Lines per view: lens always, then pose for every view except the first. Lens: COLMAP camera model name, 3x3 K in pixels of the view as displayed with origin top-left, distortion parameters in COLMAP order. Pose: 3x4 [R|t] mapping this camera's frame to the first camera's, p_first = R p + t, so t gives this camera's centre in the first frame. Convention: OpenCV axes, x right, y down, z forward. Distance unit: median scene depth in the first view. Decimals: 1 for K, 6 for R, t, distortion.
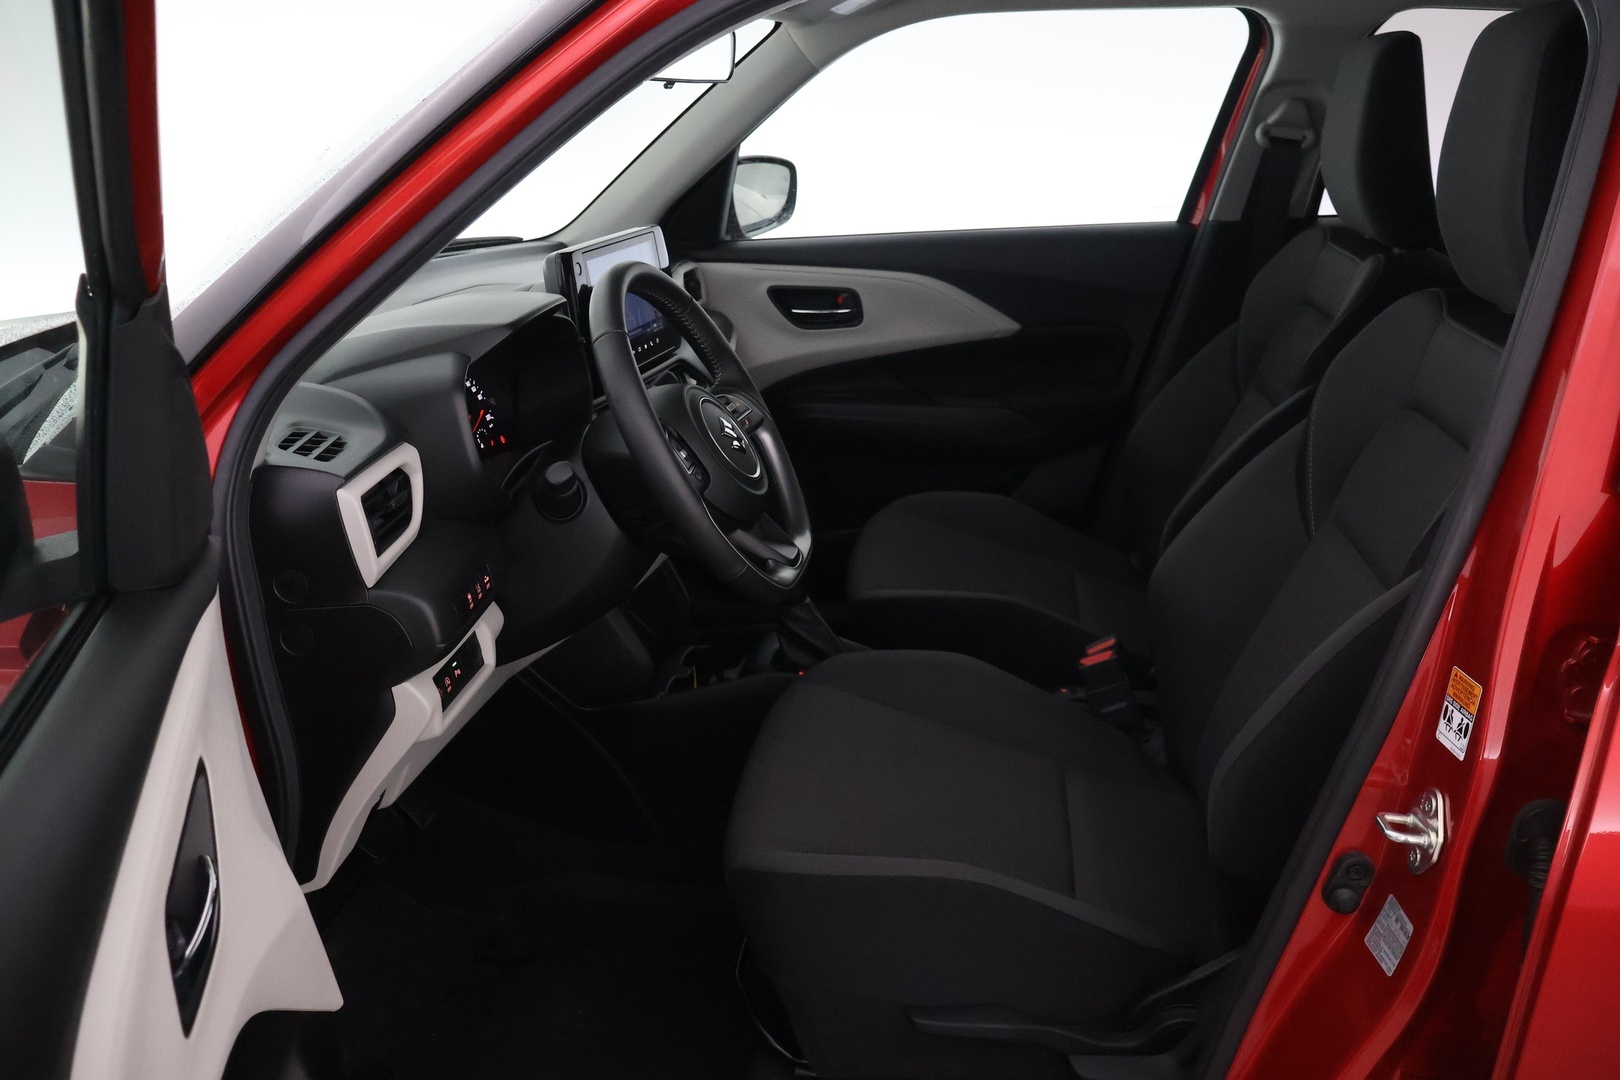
lens RADIAL K [[1383.3, 0, 810.7], [0, 1383.3, 543.7], [0, 0, 1]] dist [-0.037361, 0.017897]
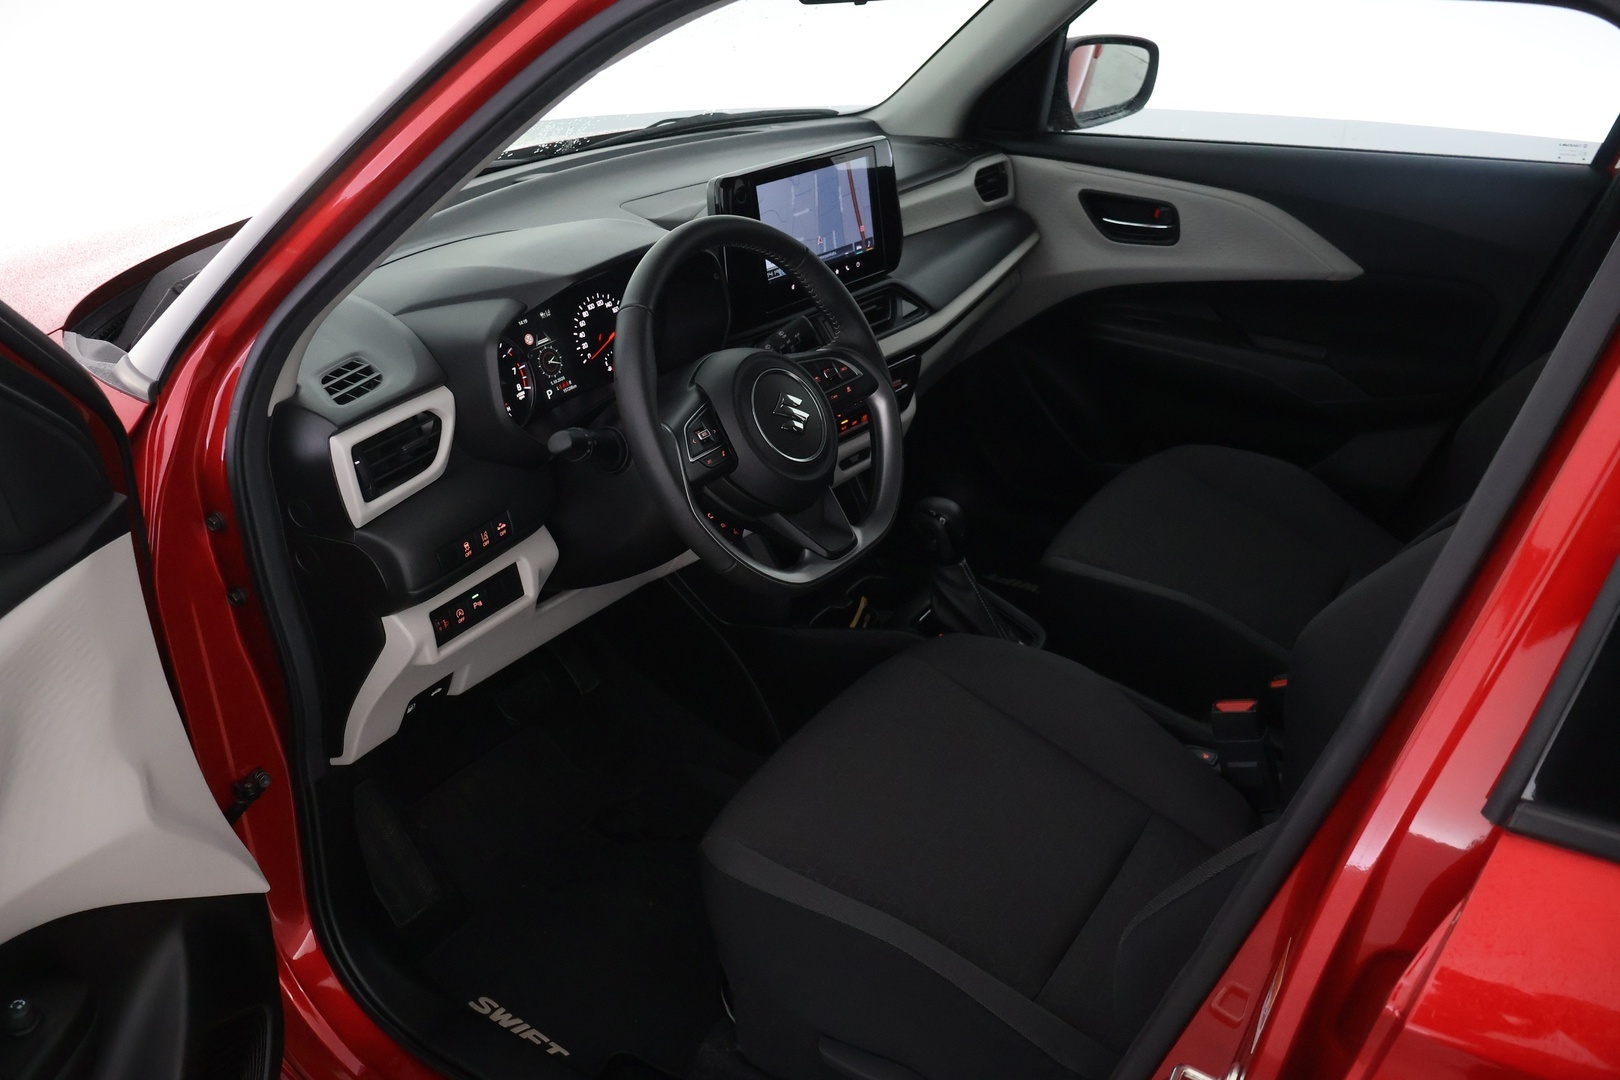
lens RADIAL K [[1383.3, 0, 809.2], [0, 1383.3, 538.4], [0, 0, 1]] dist [-0.037361, 0.017897]
pose [[0.901459, 0.206647, -0.380354, 0.250449], [-0.146324, 0.972438, 0.181531, -0.127027], [0.407383, -0.107987, 0.906850, 0.101414]]
